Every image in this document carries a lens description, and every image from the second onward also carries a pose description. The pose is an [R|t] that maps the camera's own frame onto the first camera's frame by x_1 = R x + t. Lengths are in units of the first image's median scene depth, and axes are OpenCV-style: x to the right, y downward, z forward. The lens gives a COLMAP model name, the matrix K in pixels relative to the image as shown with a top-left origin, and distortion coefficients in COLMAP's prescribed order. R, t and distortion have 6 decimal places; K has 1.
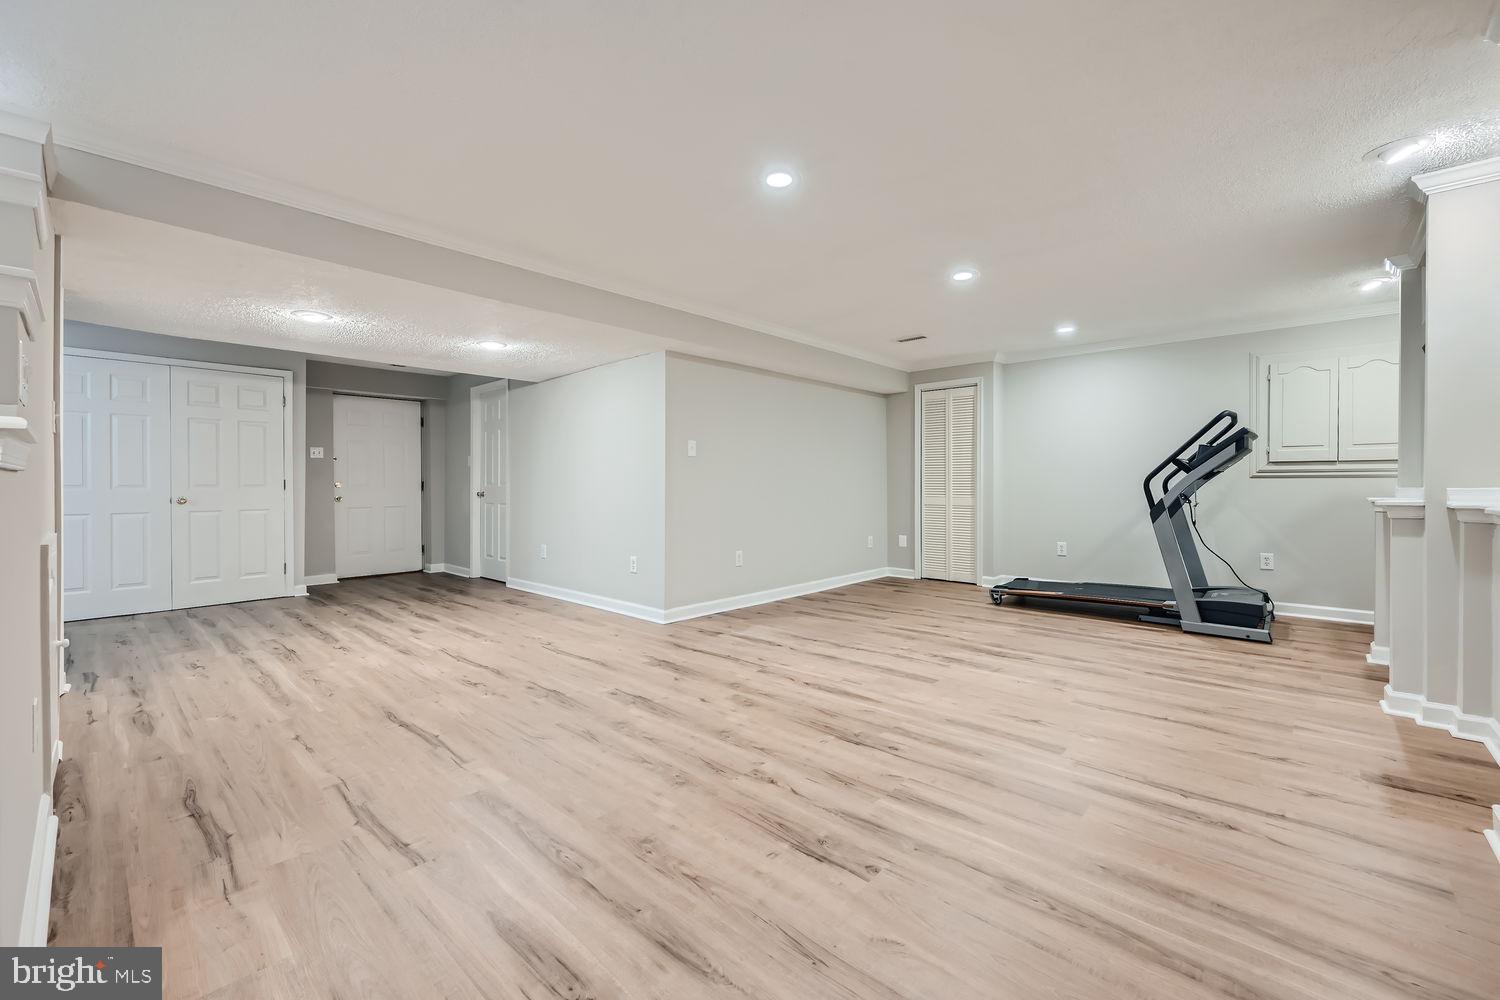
lens RADIAL K [[600.8, 0, 753.9], [0, 600.8, 494.4], [0, 0, 1]] dist [-0.001668, 0.000142]
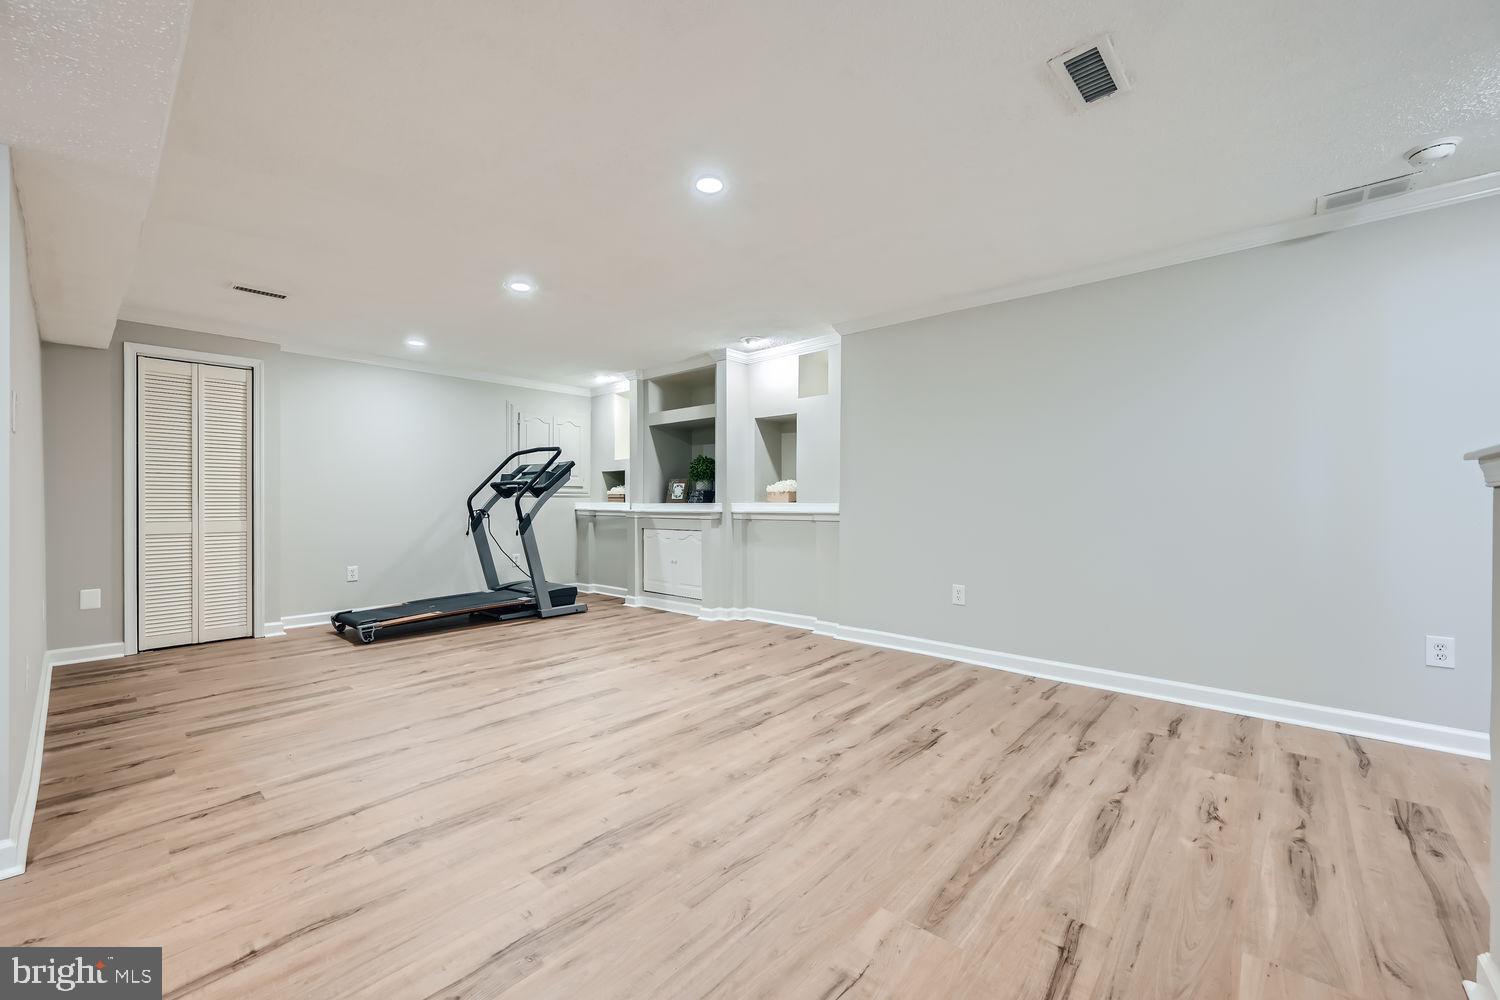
lens RADIAL K [[600.8, 0, 753.7], [0, 600.8, 497.5], [0, 0, 1]] dist [-0.001668, 0.000142]
pose [[-0.002342, 0.006261, 0.999978, -0.936779], [0.019685, 0.999787, -0.006214, -0.014429], [-0.999803, 0.019670, -0.002465, 0.949404]]
